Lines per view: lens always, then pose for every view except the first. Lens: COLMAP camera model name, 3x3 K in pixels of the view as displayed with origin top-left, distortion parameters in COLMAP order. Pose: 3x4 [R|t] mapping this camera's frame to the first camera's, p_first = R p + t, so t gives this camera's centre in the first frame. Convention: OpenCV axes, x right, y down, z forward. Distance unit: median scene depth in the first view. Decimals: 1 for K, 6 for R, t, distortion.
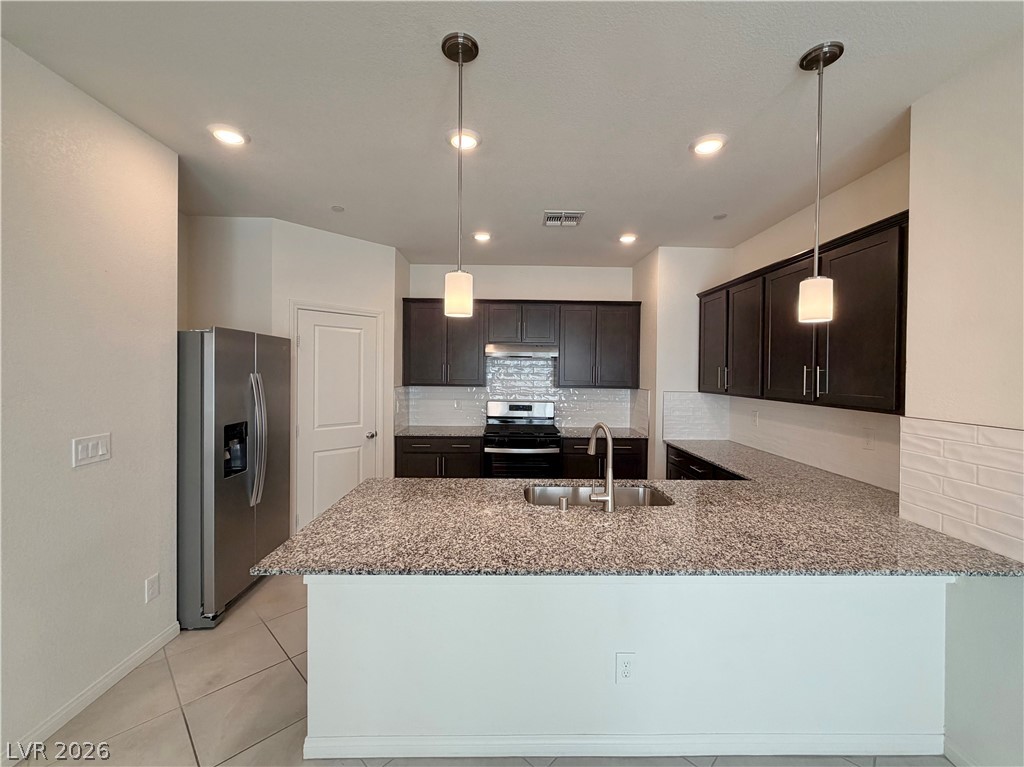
lens RADIAL K [[410.5, 0, 511.1], [0, 410.5, 377.5], [0, 0, 1]] dist [0.015506, -0.000408]
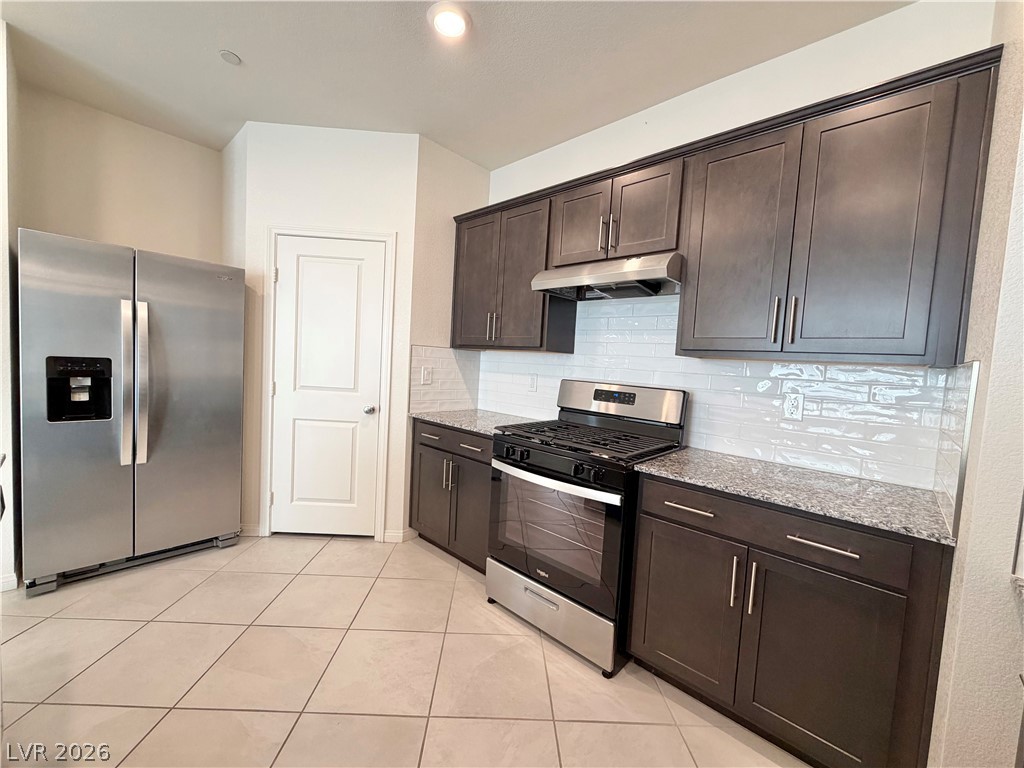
lens RADIAL K [[410.5, 0, 508.4], [0, 410.5, 385.7], [0, 0, 1]] dist [0.015506, -0.000408]
pose [[0.714510, 0.070856, -0.696028, 0.322850], [-0.055420, 0.997464, 0.044651, 0.053566], [0.697427, 0.006671, 0.716625, 0.652624]]
